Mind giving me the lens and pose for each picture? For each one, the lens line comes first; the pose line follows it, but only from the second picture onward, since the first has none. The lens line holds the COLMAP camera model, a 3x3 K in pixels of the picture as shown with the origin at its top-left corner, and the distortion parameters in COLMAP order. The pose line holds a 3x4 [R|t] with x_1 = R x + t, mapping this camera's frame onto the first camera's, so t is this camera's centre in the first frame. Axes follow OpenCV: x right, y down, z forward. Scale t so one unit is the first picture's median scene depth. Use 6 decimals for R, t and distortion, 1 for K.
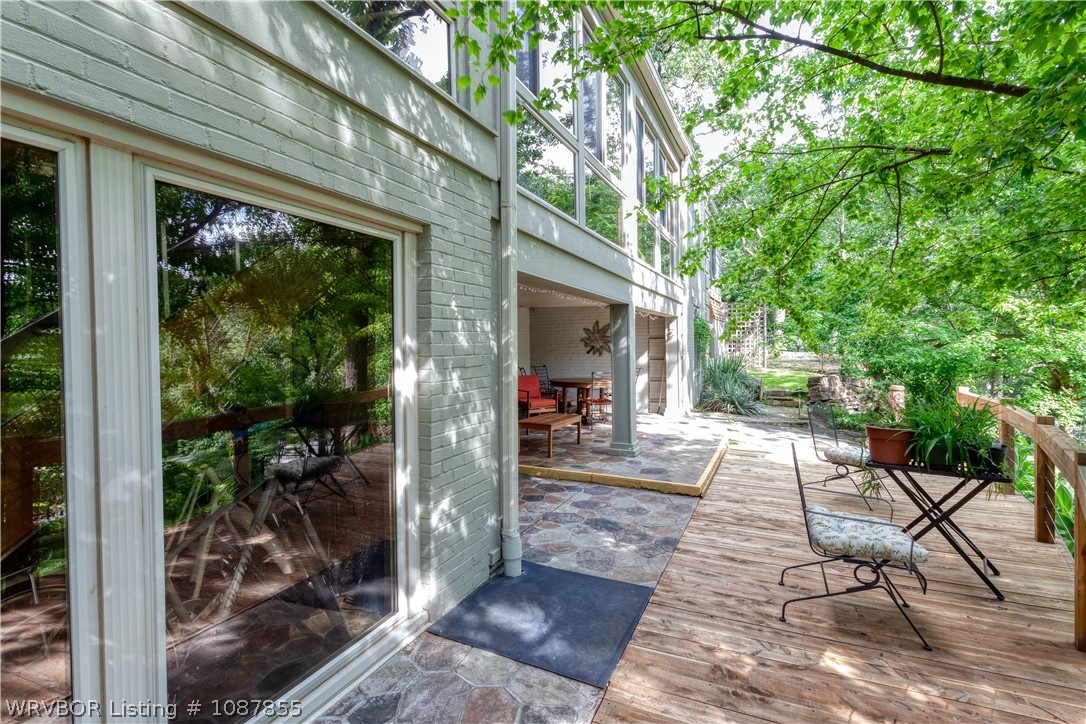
lens RADIAL K [[524.2, 0, 536.1], [0, 524.2, 359.3], [0, 0, 1]] dist [0.002349, -0.000326]
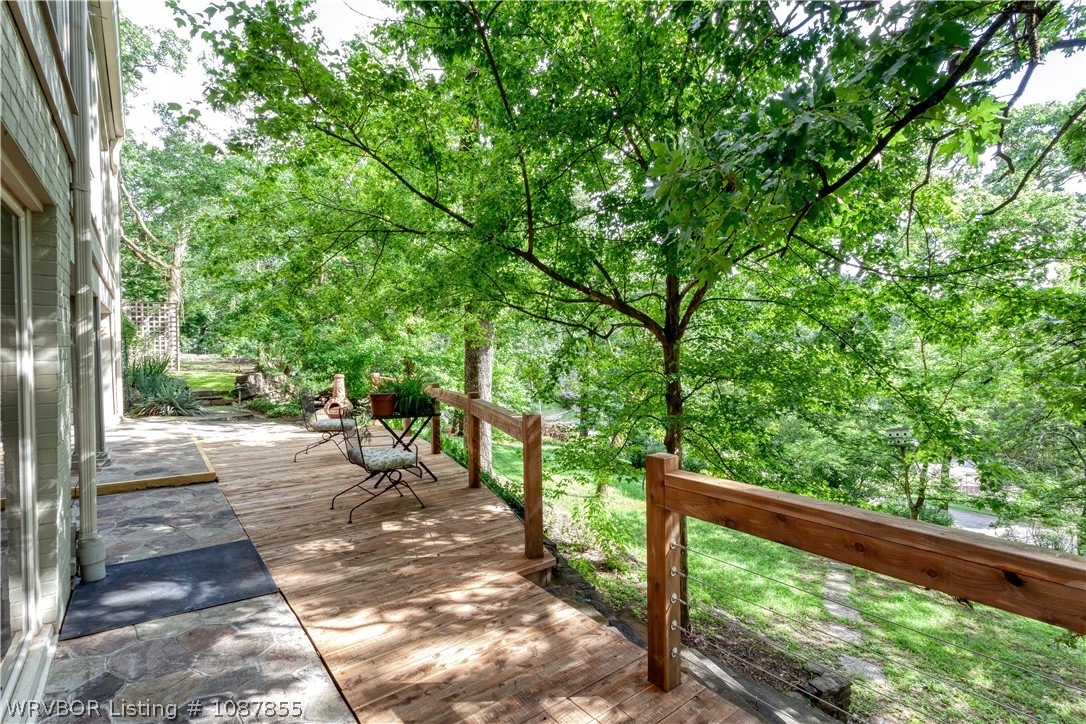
lens RADIAL K [[524.2, 0, 540.8], [0, 524.2, 359.1], [0, 0, 1]] dist [0.002349, -0.000326]
pose [[0.457821, -0.015341, 0.888912, -0.476002], [0.022910, 0.999723, 0.005455, 0.026792], [-0.888749, 0.017867, 0.458045, -0.141402]]
